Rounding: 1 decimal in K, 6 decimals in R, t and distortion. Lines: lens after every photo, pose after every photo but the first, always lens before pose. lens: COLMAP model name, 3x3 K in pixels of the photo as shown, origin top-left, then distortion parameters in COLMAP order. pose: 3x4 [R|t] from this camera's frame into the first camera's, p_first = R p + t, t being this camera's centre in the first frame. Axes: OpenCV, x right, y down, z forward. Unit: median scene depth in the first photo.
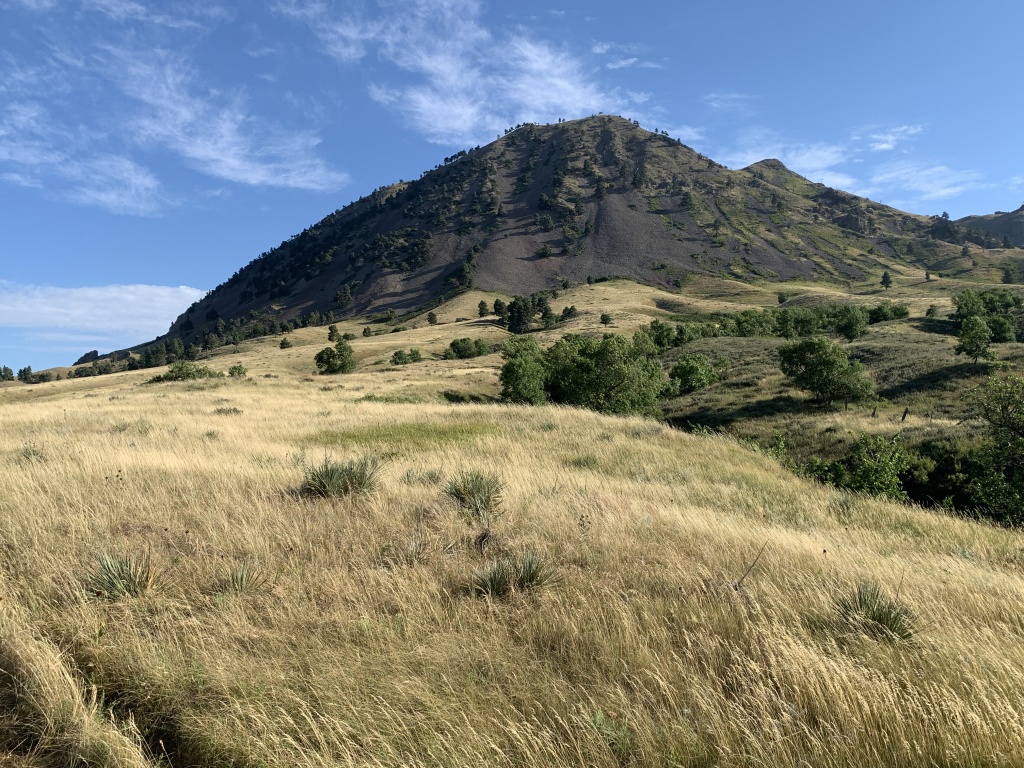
lens RADIAL K [[903.6, 0, 515.7], [0, 903.6, 377.4], [0, 0, 1]] dist [0.201815, -0.646531]
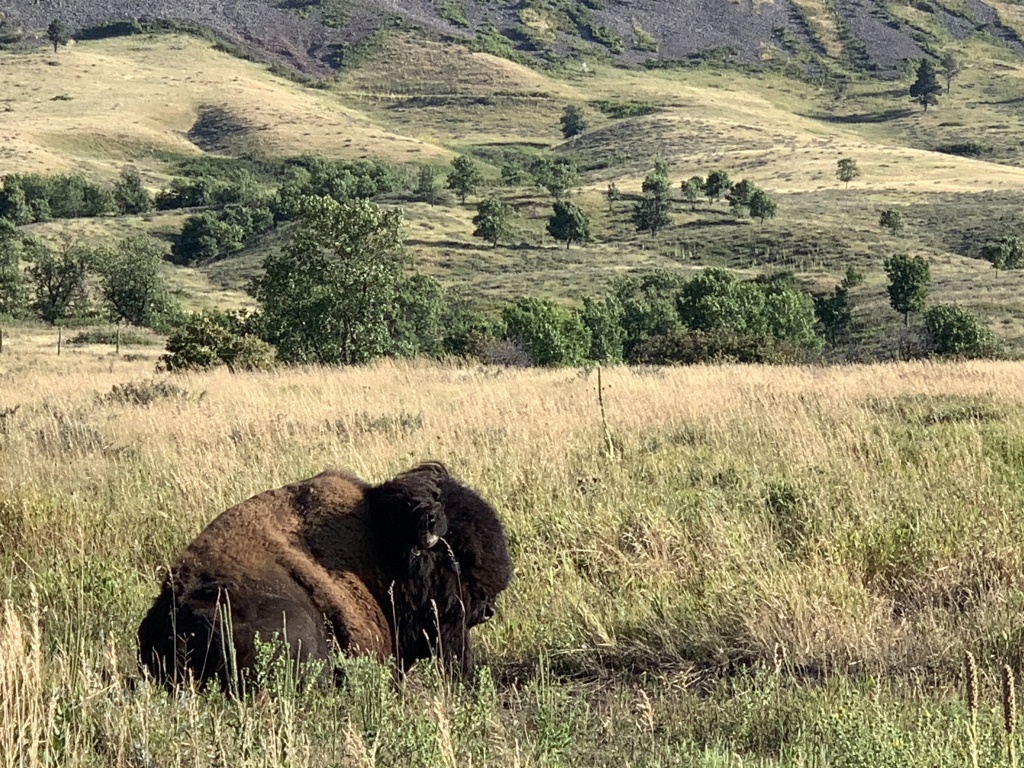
lens RADIAL K [[4358.9, 0, 512.0], [0, 4358.9, 384.0], [0, 0, 1]] dist [-0.125994, -0.954151]
pose [[0.996641, 0.047657, 0.066600, 0.111673], [-0.047751, 0.998859, -0.000189, 0.010147], [-0.066533, -0.002992, 0.997780, -0.453120]]
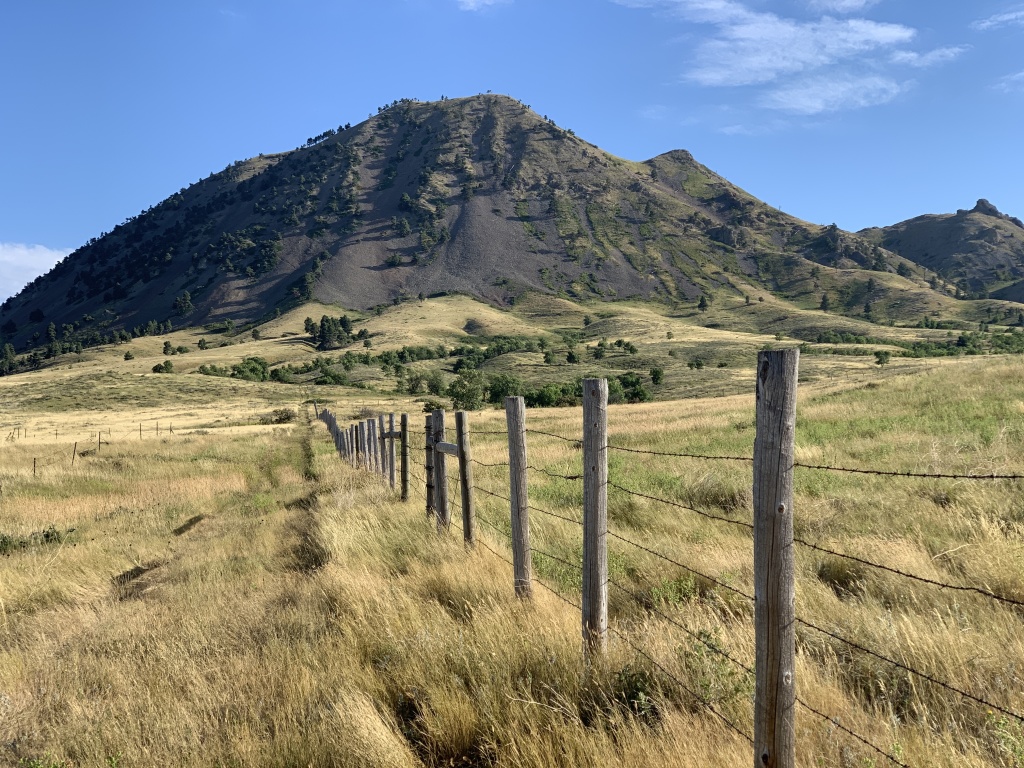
lens RADIAL K [[1531.5, 0, 511.9], [0, 1531.5, 372.1], [0, 0, 1]] dist [0.033776, 0.923554]
pose [[0.999697, 0.019996, 0.014359, 0.121859], [-0.019714, 0.999616, -0.019486, 0.008082], [-0.014743, 0.019197, 0.999707, -0.561543]]
